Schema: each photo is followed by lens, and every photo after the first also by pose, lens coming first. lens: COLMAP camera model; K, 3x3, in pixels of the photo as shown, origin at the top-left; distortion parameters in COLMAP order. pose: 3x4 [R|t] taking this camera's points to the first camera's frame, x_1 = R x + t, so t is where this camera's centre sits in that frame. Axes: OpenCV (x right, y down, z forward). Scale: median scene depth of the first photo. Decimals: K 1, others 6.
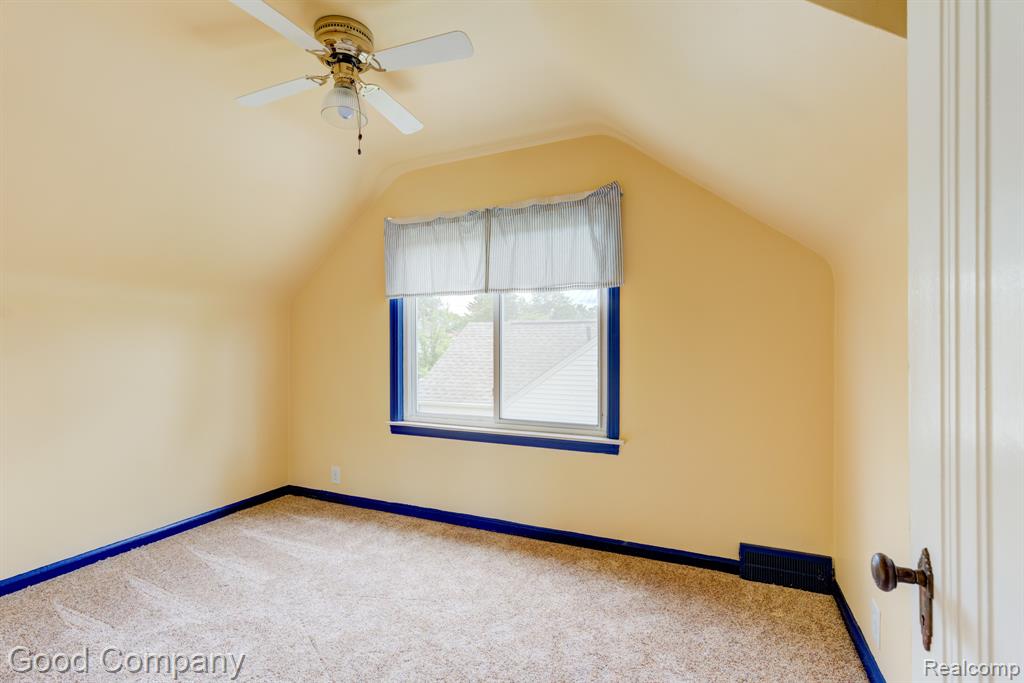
lens RADIAL K [[461.8, 0, 514.6], [0, 461.8, 340.7], [0, 0, 1]] dist [-0.033320, 0.020880]
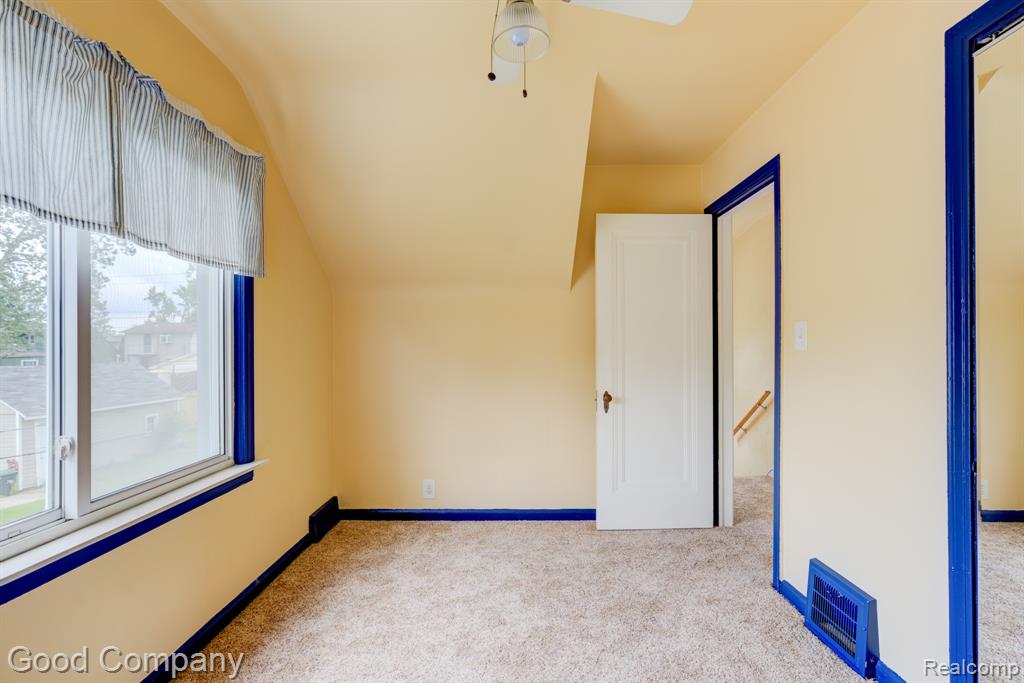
lens RADIAL K [[461.8, 0, 514.6], [0, 461.8, 340.7], [0, 0, 1]] dist [-0.033320, 0.020880]
pose [[-0.391289, 0.014533, 0.920153, -0.718010], [-0.002181, 0.999858, -0.016720, 0.010937], [-0.920265, -0.008549, -0.391202, 0.885876]]
